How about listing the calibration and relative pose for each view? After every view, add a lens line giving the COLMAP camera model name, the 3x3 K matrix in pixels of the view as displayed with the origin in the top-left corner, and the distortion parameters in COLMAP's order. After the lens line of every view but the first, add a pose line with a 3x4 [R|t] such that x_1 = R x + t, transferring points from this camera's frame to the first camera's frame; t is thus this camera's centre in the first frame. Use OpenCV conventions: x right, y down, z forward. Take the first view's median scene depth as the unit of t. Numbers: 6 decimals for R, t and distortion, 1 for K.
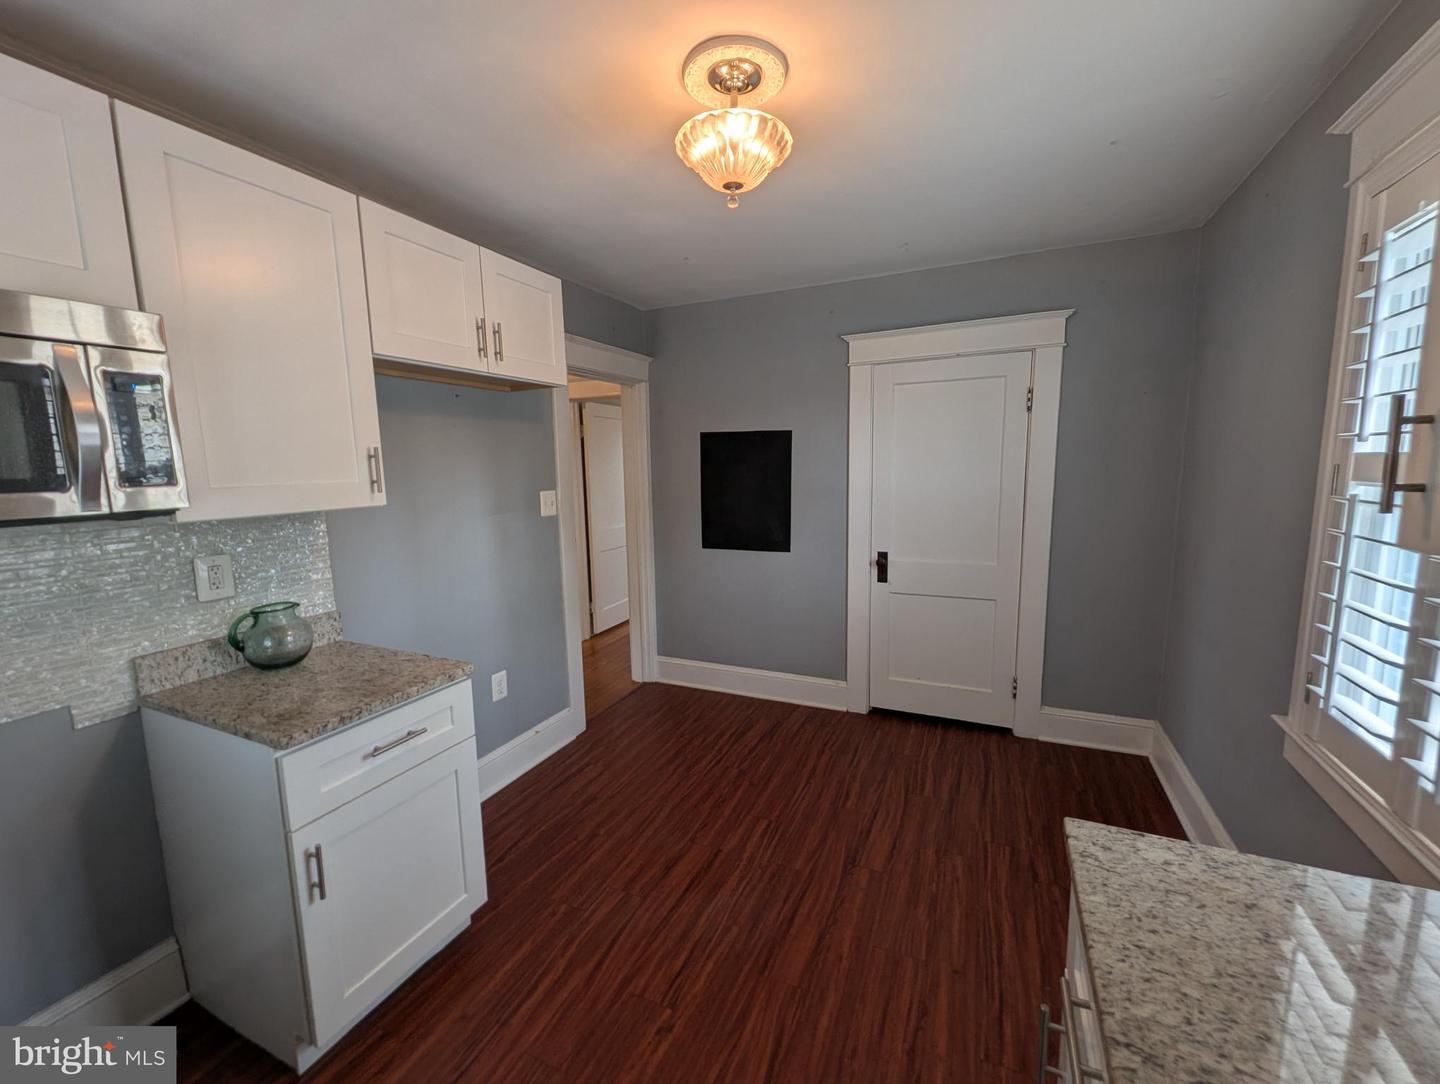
lens RADIAL K [[591.1, 0, 717.8], [0, 591.1, 542.1], [0, 0, 1]] dist [0.000634, -0.000718]
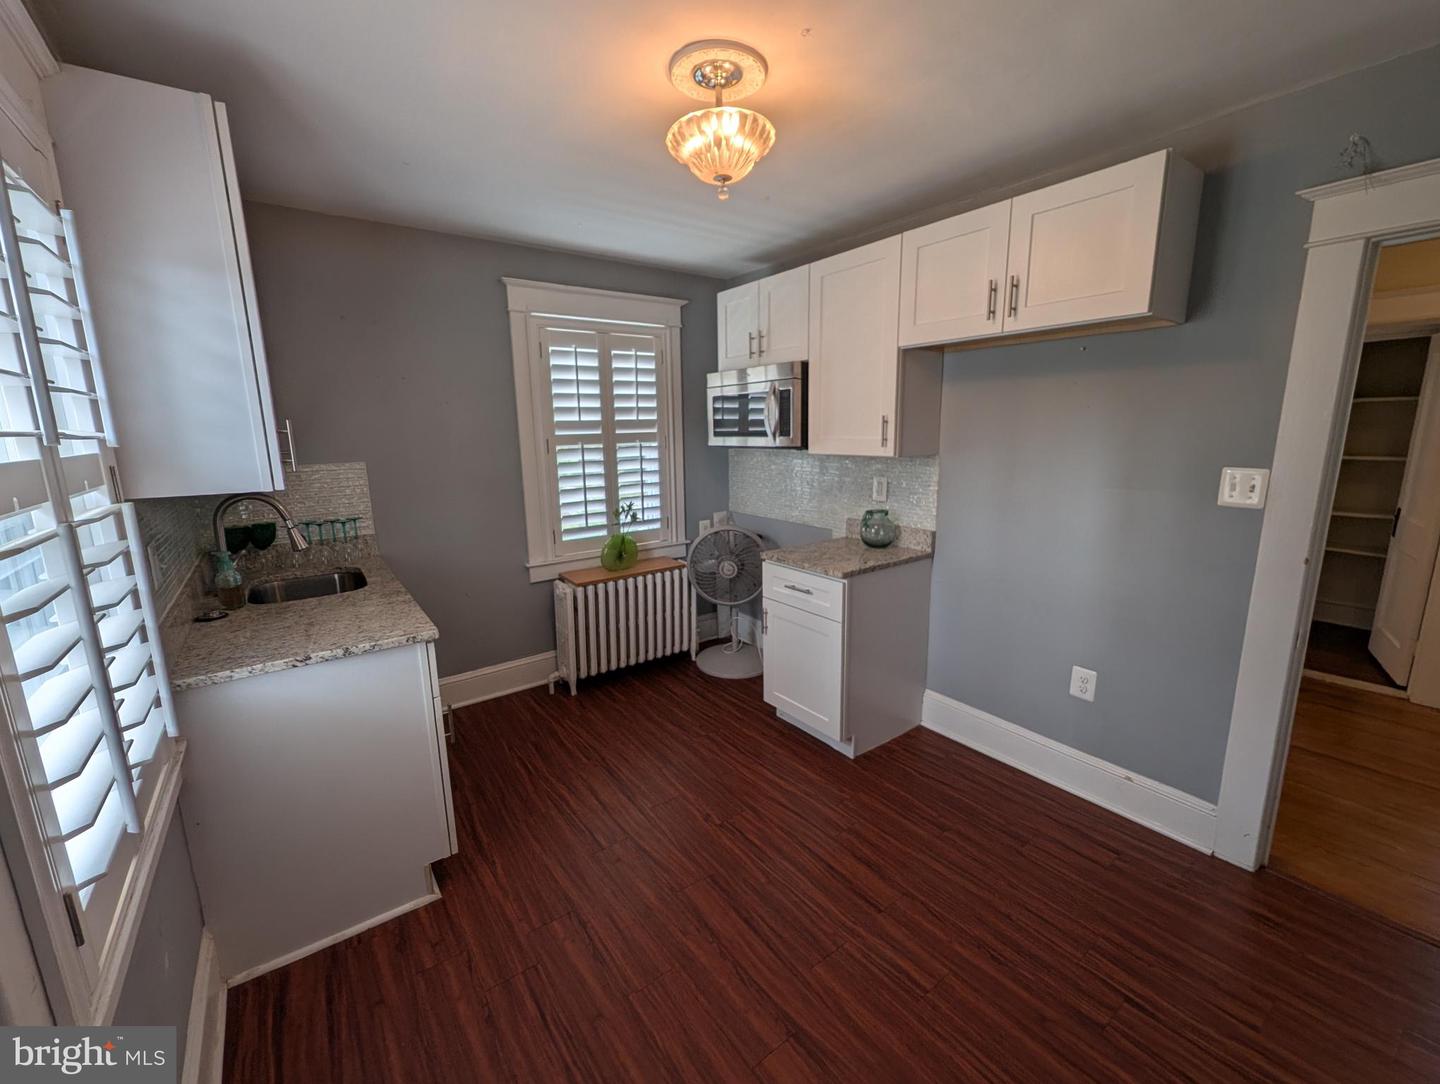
lens RADIAL K [[591.1, 0, 721.3], [0, 591.1, 542.0], [0, 0, 1]] dist [0.000634, -0.000718]
pose [[-0.481205, 0.194885, -0.854670, 0.763450], [-0.093920, 0.957900, 0.271304, -0.183017], [0.871562, 0.210824, -0.442643, 1.142778]]
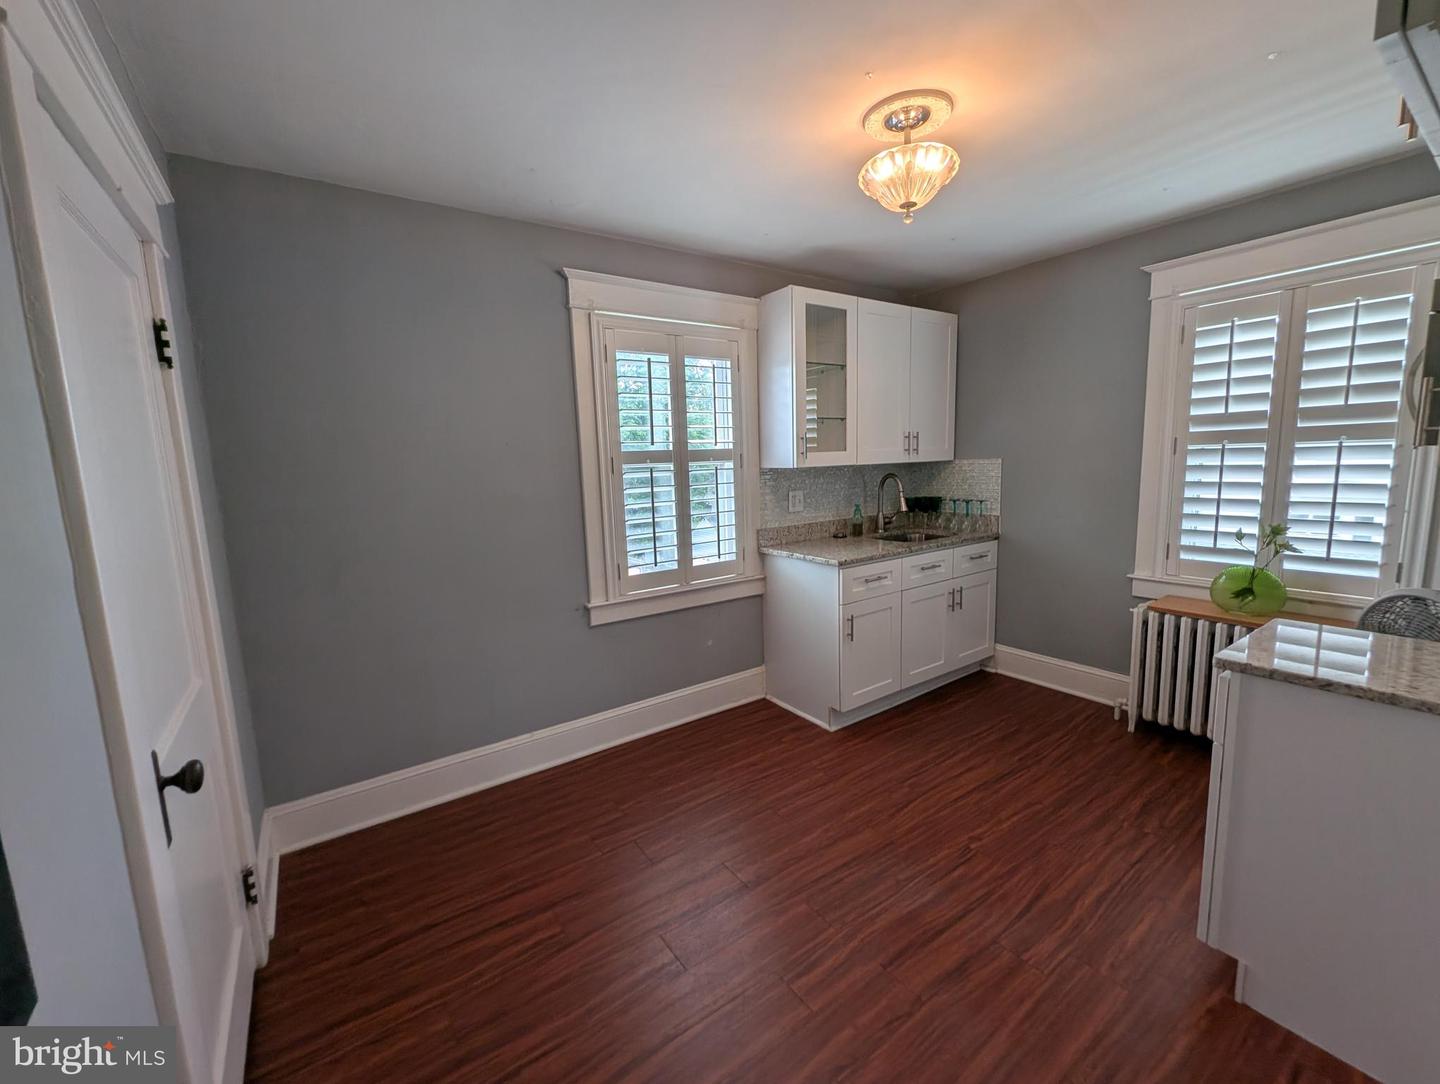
lens RADIAL K [[591.1, 0, 718.7], [0, 591.1, 542.8], [0, 0, 1]] dist [0.000634, -0.000718]
pose [[-0.859958, -0.025050, 0.509749, -0.194935], [0.119844, 0.960956, 0.249402, -0.206148], [-0.496094, 0.275566, -0.823380, 1.680019]]
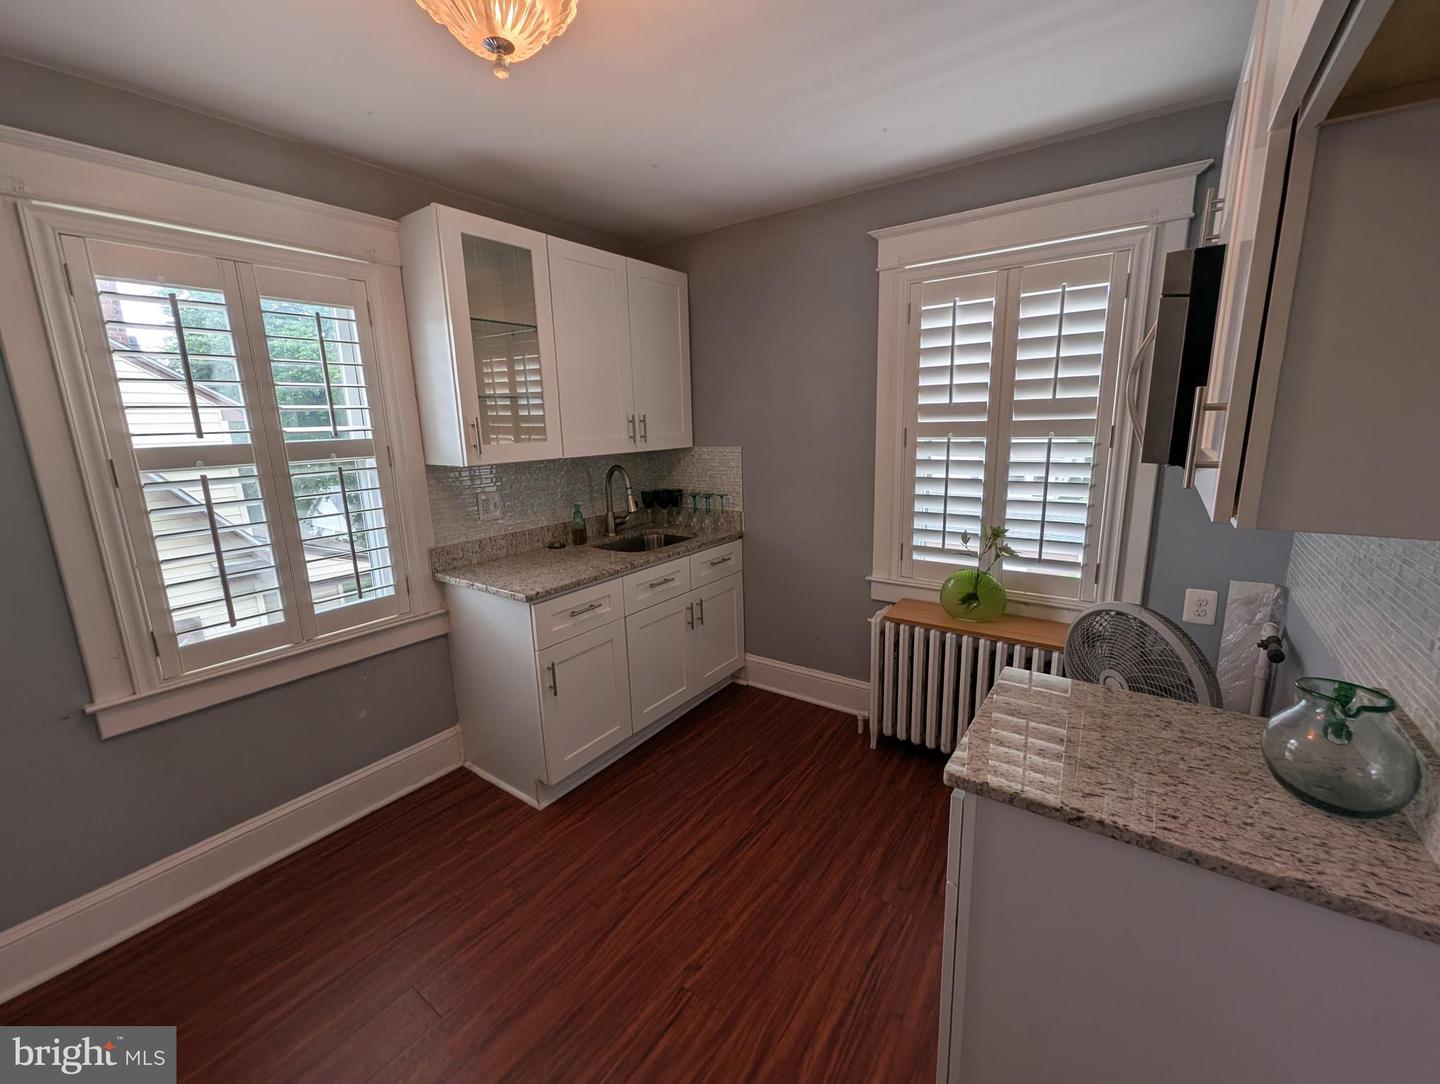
lens RADIAL K [[591.1, 0, 720.7], [0, 591.1, 541.0], [0, 0, 1]] dist [0.000634, -0.000718]
pose [[-0.980576, 0.005224, 0.196070, -0.260532], [0.071185, 0.940964, 0.330937, -0.189151], [-0.182766, 0.338466, -0.923059, 1.271721]]
